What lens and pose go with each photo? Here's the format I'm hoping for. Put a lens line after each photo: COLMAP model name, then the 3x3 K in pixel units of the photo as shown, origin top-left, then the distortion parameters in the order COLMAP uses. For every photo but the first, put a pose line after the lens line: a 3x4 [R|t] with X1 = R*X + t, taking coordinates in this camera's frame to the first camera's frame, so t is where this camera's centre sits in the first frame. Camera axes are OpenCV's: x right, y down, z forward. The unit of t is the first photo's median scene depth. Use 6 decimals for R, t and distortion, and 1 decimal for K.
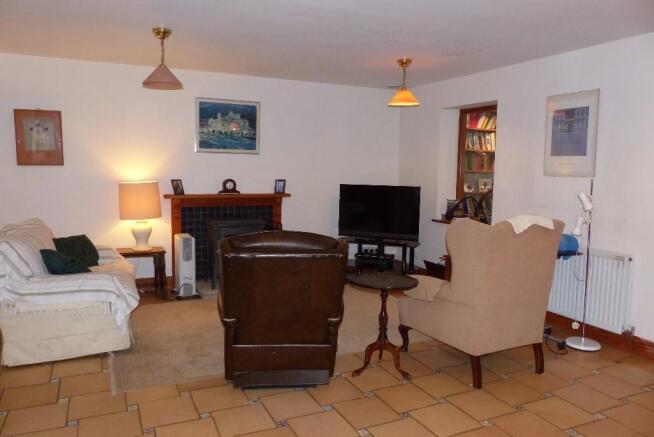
lens RADIAL K [[493.6, 0, 325.5], [0, 493.6, 220.1], [0, 0, 1]] dist [0.004880, 0.000320]
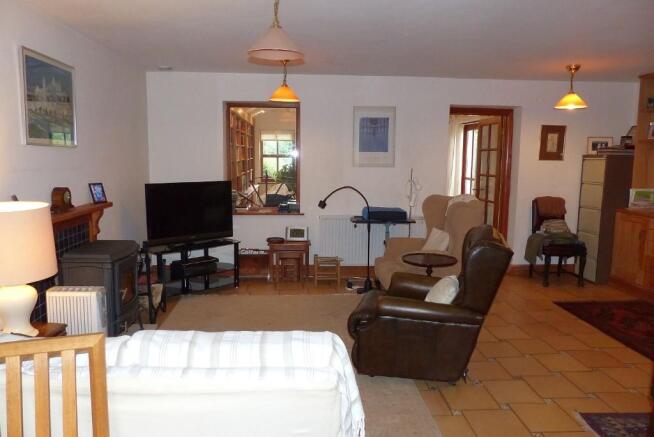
lens RADIAL K [[493.6, 0, 325.3], [0, 493.6, 213.9], [0, 0, 1]] dist [0.004880, 0.000320]
pose [[0.379947, -0.121171, 0.917038, -0.831058], [0.101364, 0.990867, 0.088929, -0.092252], [-0.919438, 0.059166, 0.388759, 0.584325]]
